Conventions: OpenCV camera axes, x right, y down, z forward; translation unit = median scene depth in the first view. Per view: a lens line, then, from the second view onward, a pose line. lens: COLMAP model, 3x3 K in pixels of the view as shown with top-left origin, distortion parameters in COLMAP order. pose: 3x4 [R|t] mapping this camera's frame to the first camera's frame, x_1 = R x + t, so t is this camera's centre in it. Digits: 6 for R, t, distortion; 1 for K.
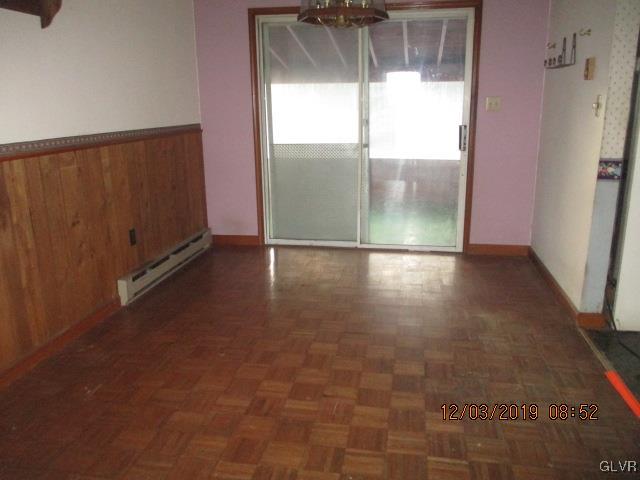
lens RADIAL K [[531.7, 0, 320.0], [0, 531.7, 240.0], [0, 0, 1]] dist [-0.035001, 0.012230]
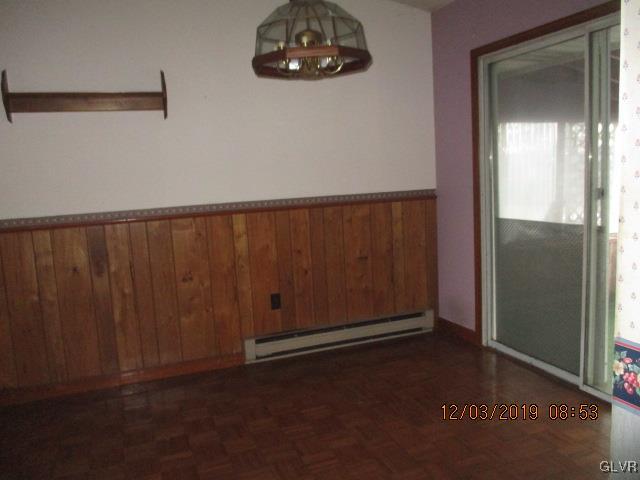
lens RADIAL K [[531.7, 0, 320.0], [0, 531.7, 240.0], [0, 0, 1]] dist [-0.035001, 0.012230]
pose [[0.520024, 0.098384, -0.848467, 0.567214], [-0.170785, 0.985262, 0.009573, -0.150546], [0.836904, 0.139927, 0.529162, 0.521696]]
